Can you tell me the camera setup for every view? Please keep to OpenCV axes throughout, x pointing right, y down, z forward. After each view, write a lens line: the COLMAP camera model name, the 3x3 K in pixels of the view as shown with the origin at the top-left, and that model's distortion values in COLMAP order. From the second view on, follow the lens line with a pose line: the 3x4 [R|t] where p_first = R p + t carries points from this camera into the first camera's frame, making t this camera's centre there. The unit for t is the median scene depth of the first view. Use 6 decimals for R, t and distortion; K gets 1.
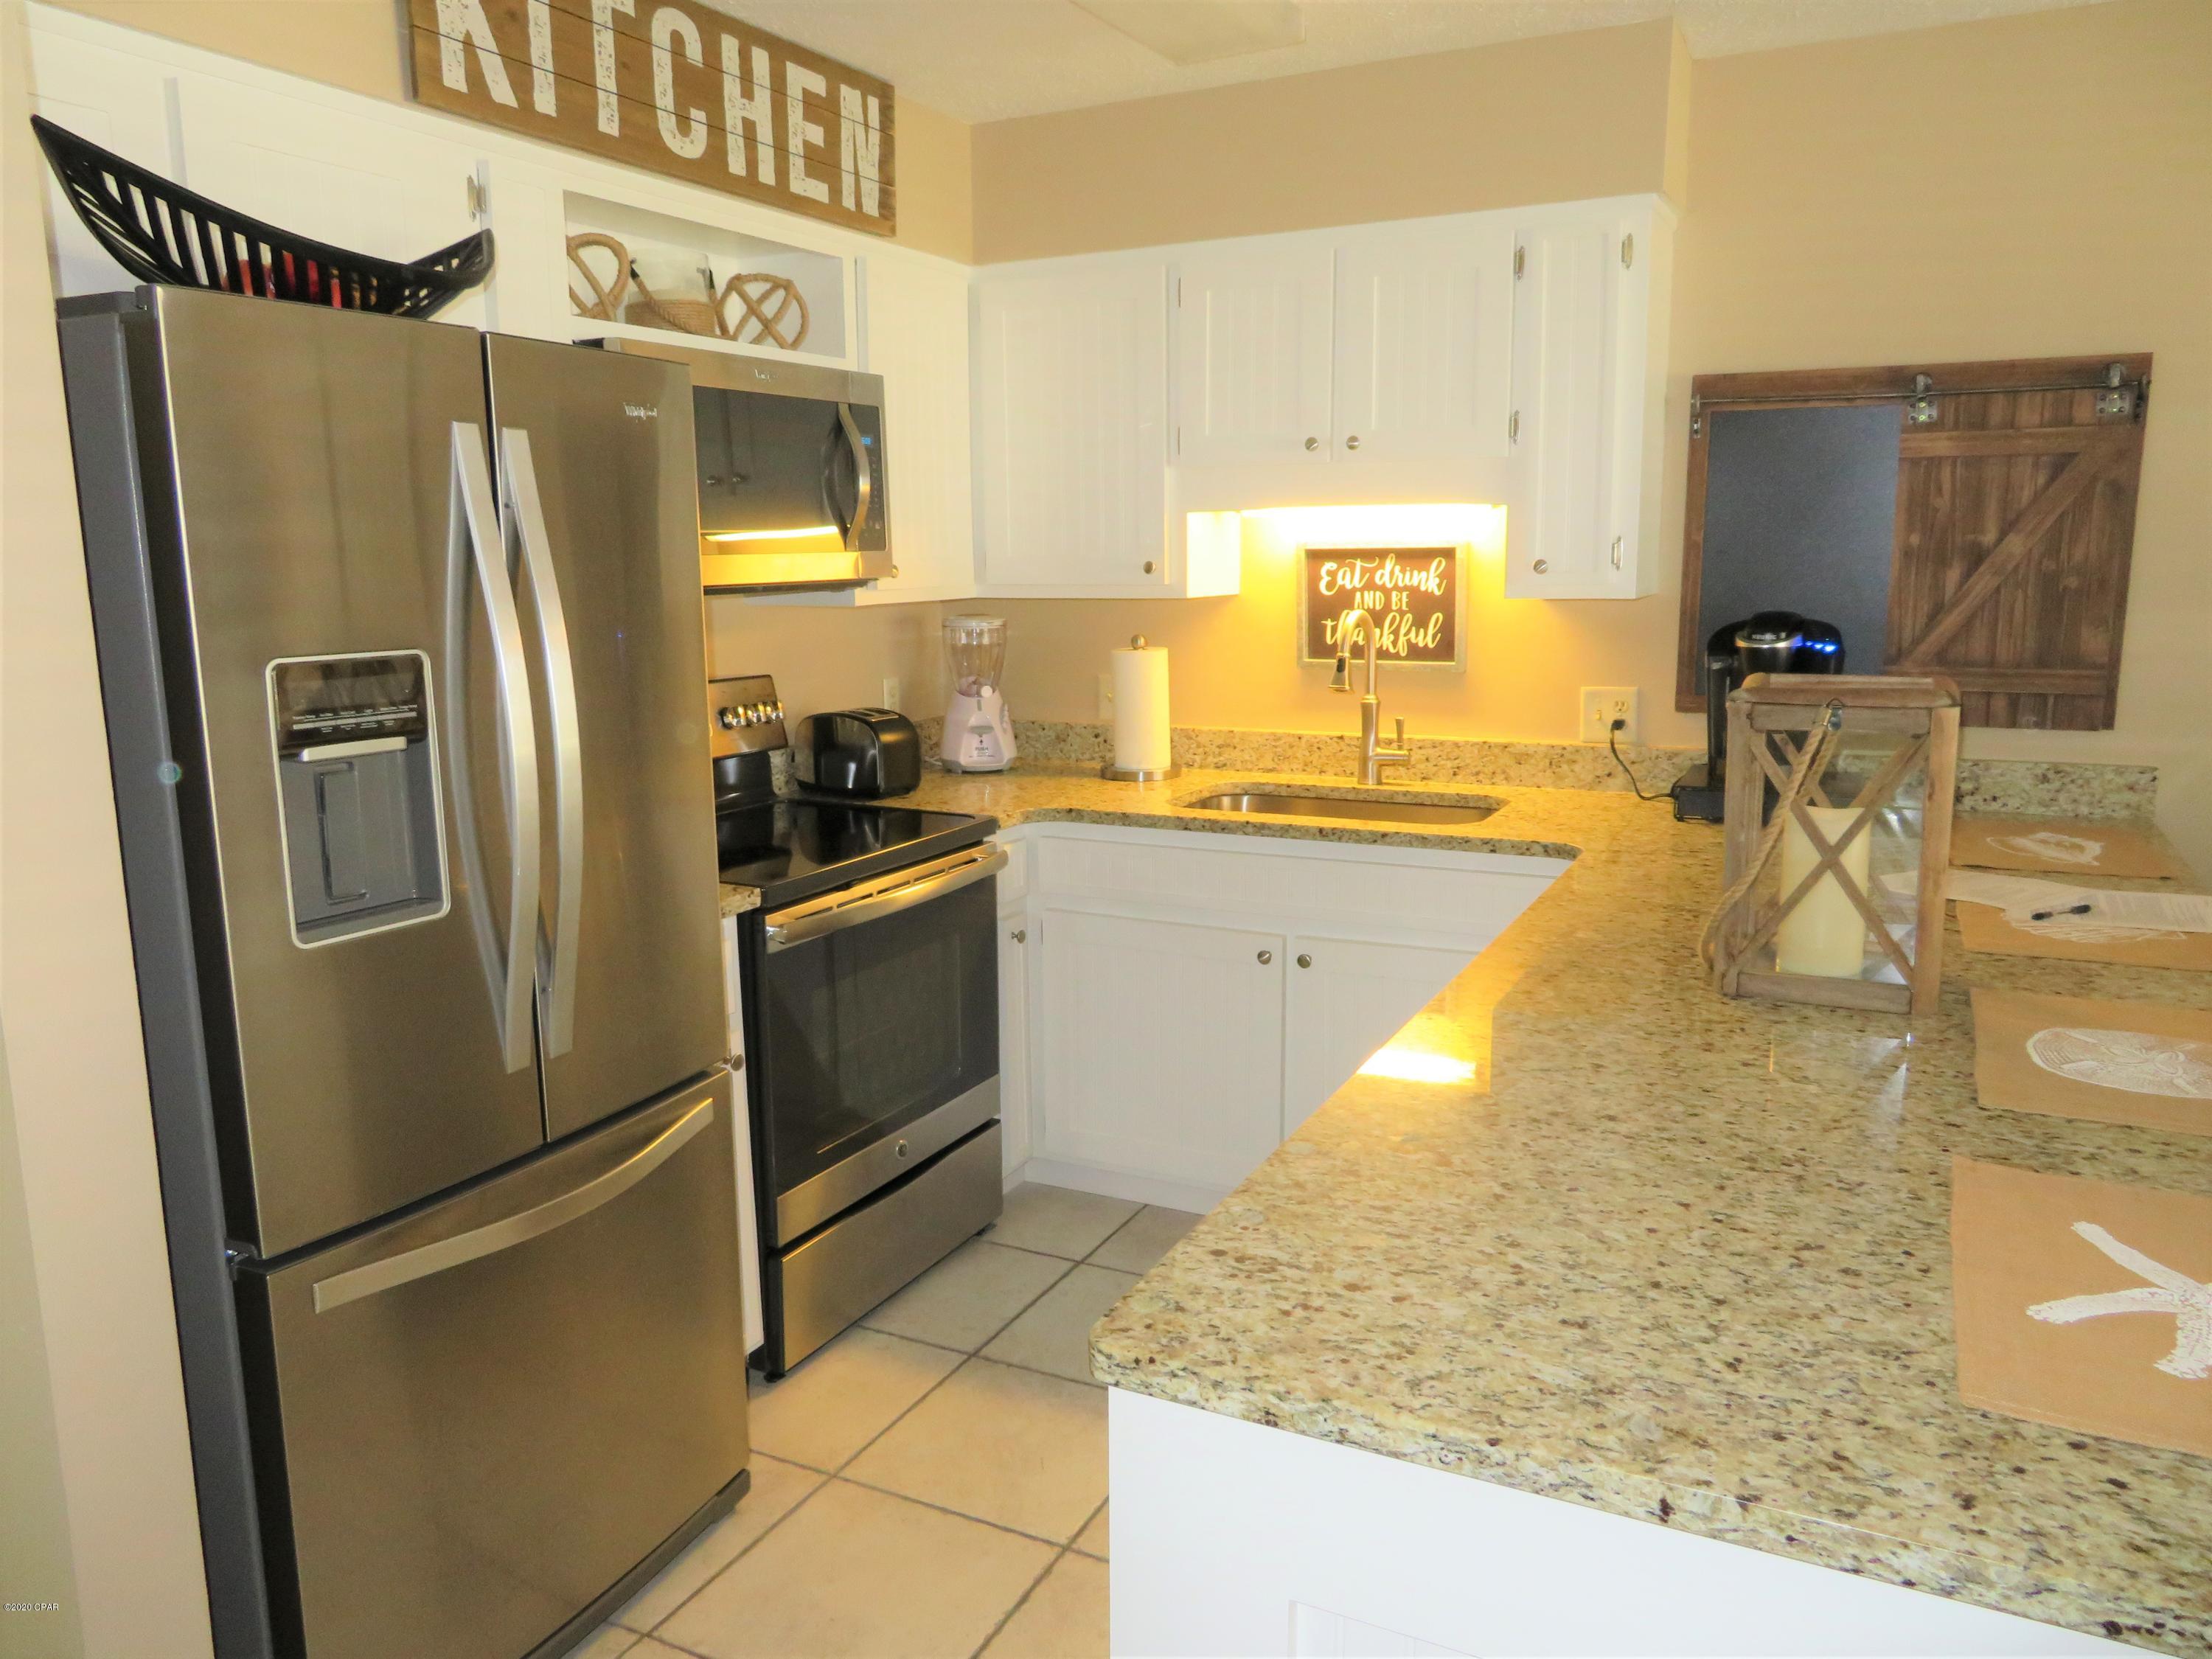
lens RADIAL K [[1567.6, 0, 1103.9], [0, 1567.6, 825.9], [0, 0, 1]] dist [-0.007836, -0.001728]
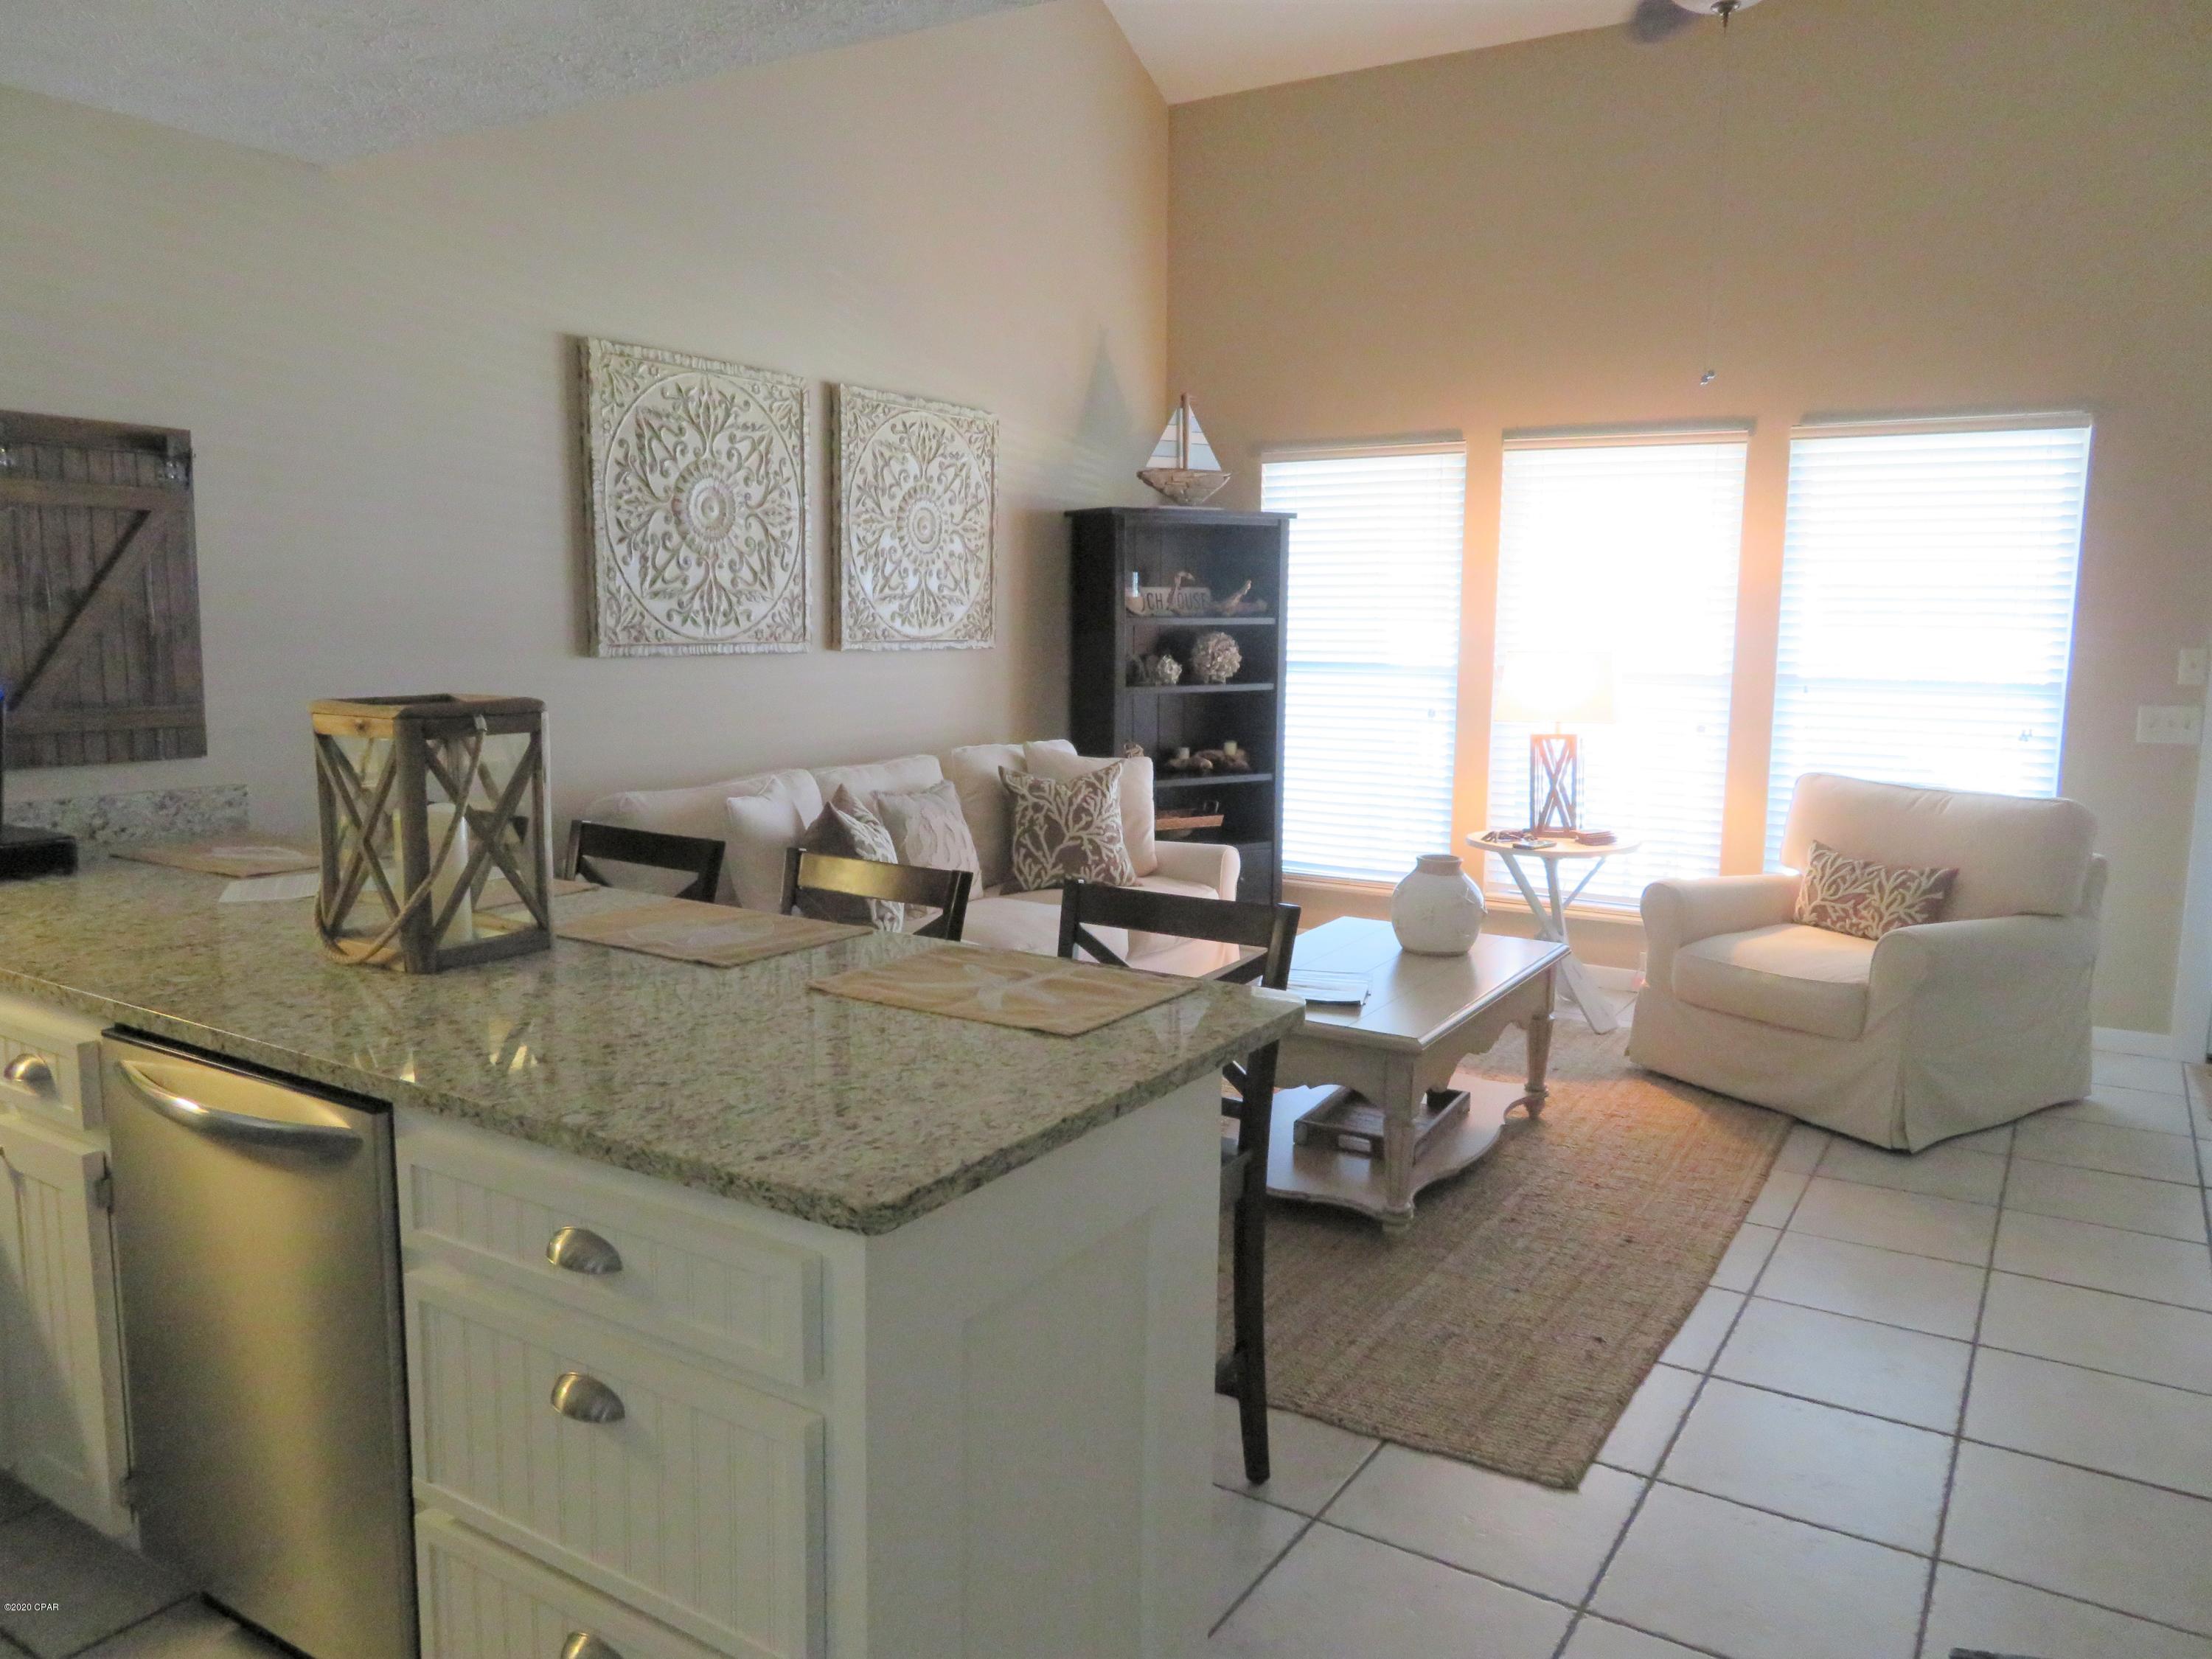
lens RADIAL K [[1576.3, 0, 1105.9], [0, 1576.3, 824.7], [0, 0, 1]] dist [-0.009289, 0.002700]
pose [[0.090262, -0.117931, 0.988911, -0.443337], [0.160819, 0.981659, 0.102388, -0.024040], [-0.982848, 0.149794, 0.107572, 0.240552]]
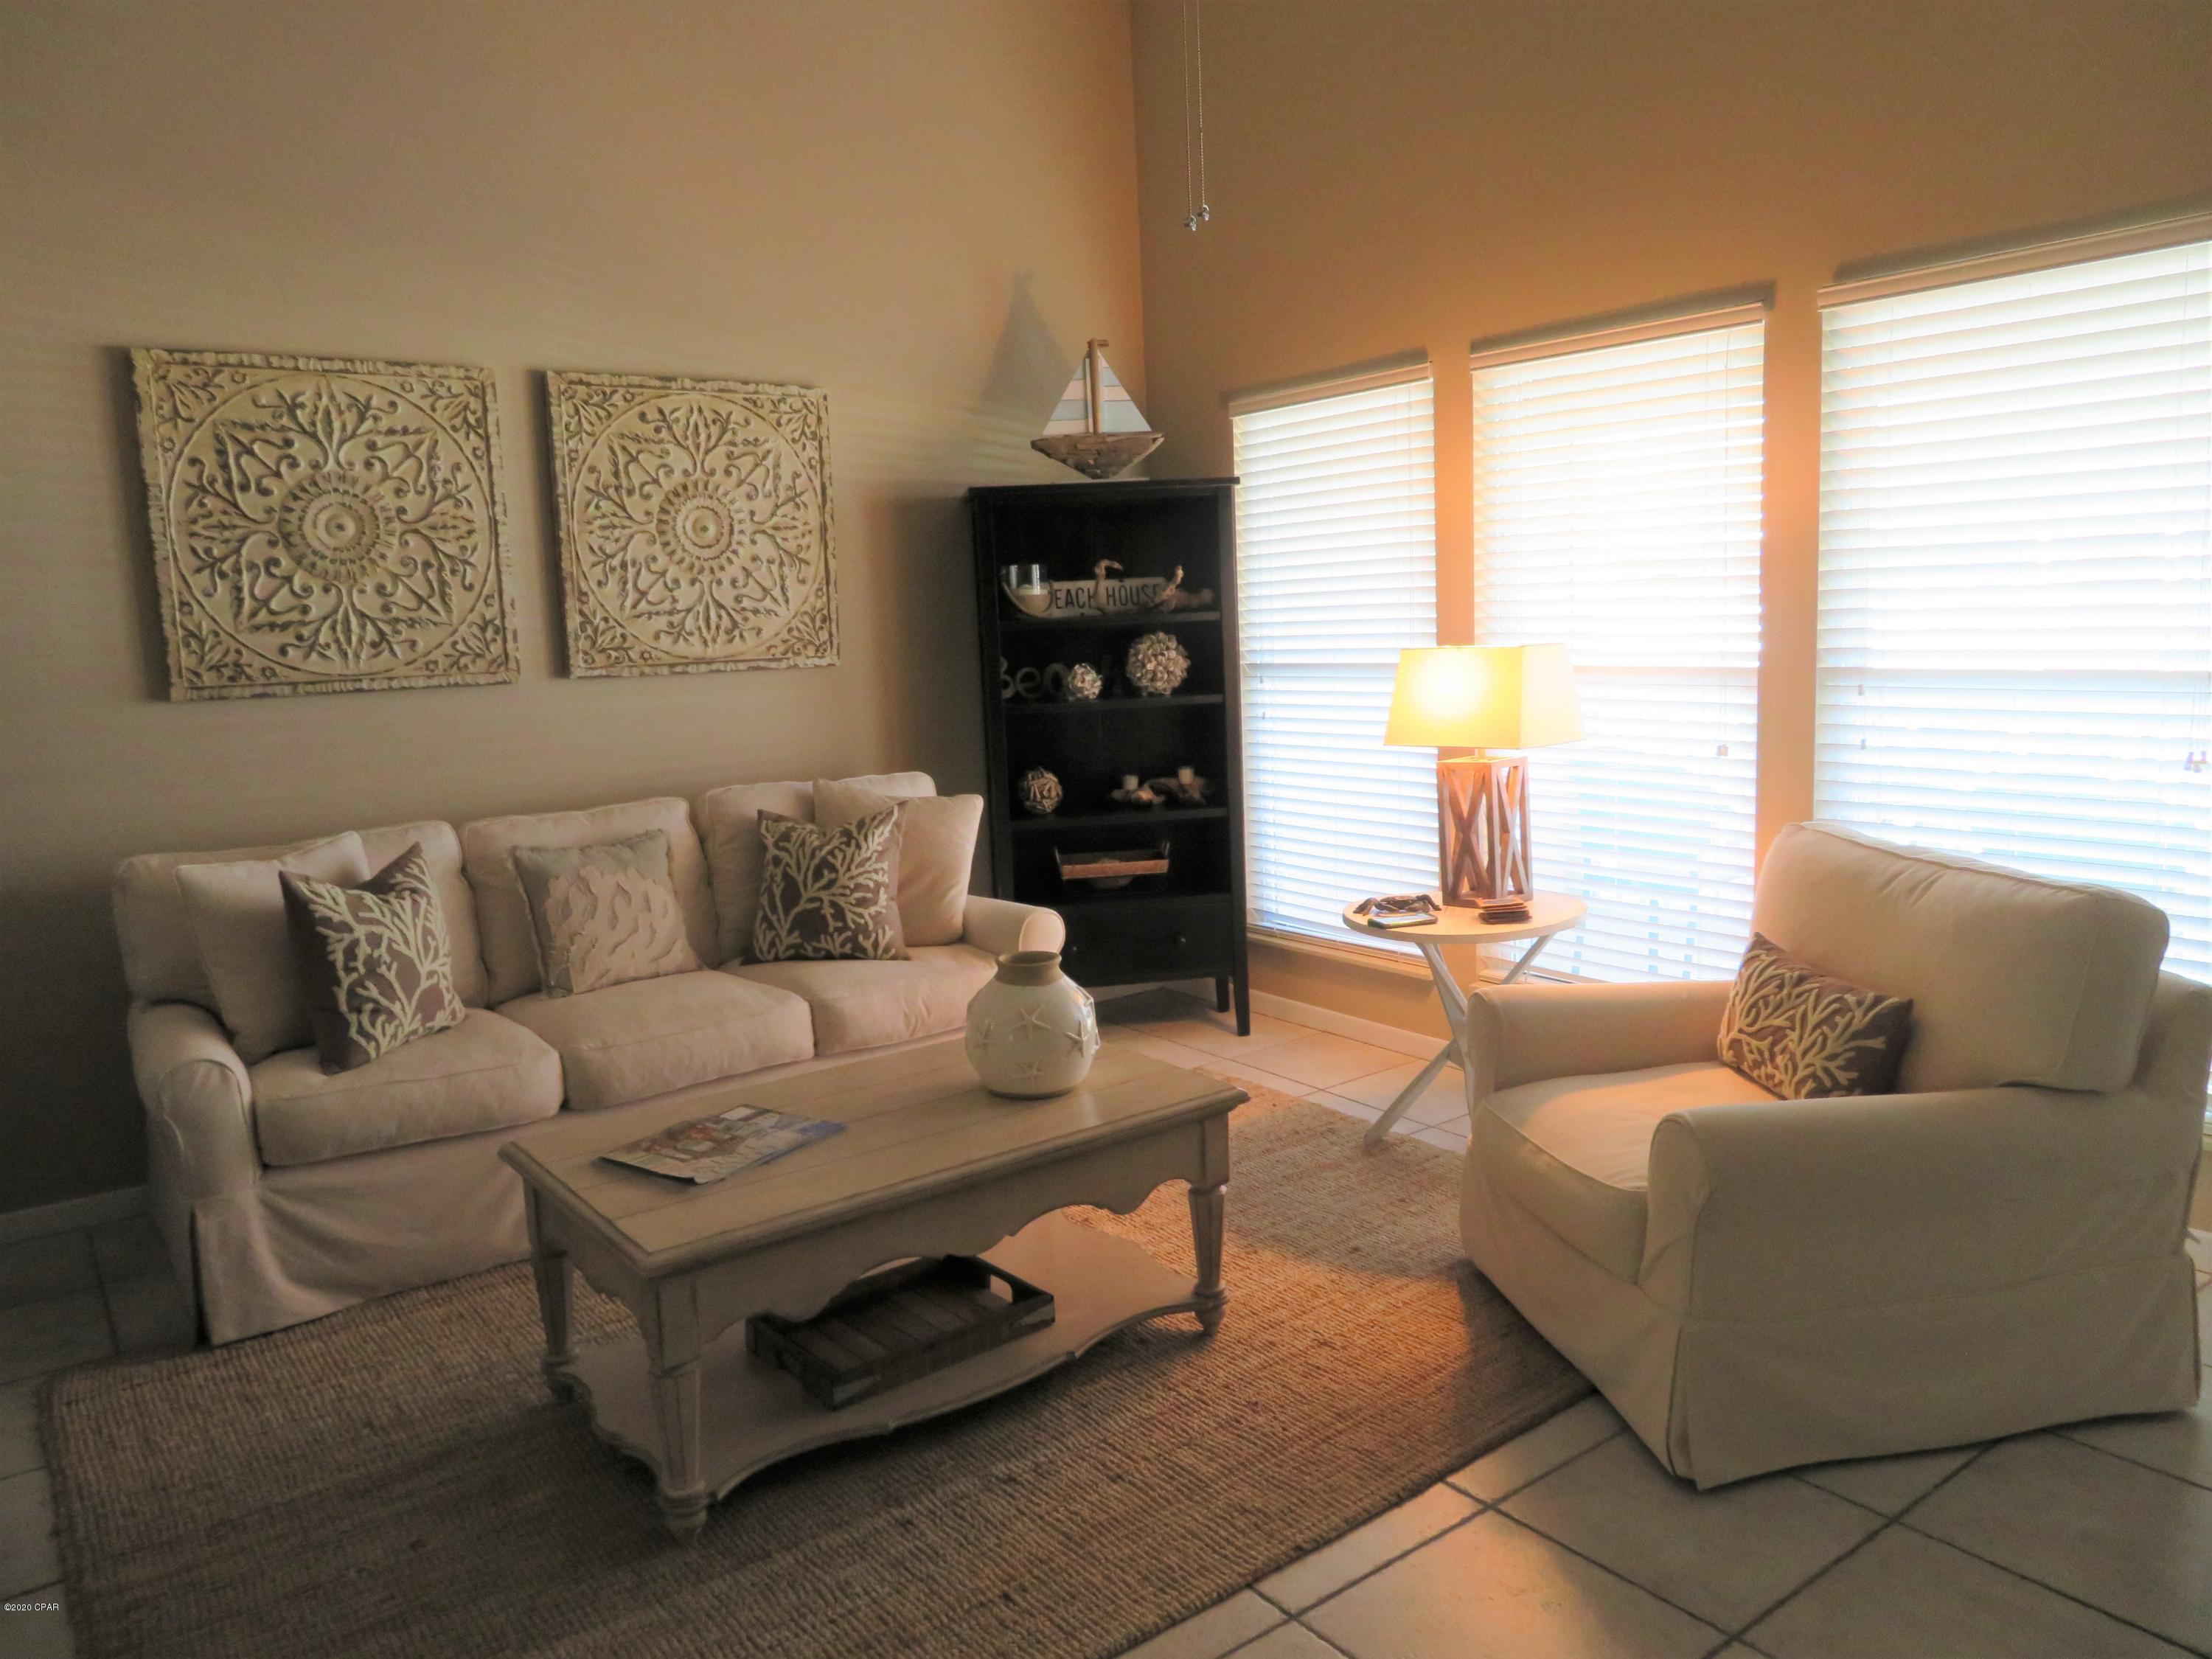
lens RADIAL K [[1576.3, 0, 1105.9], [0, 1576.3, 824.7], [0, 0, 1]] dist [-0.009289, 0.002700]
pose [[0.448809, -0.121343, 0.885351, 0.146138], [0.184030, 0.982052, 0.041307, 0.087376], [-0.874473, 0.144392, 0.463085, -0.437946]]
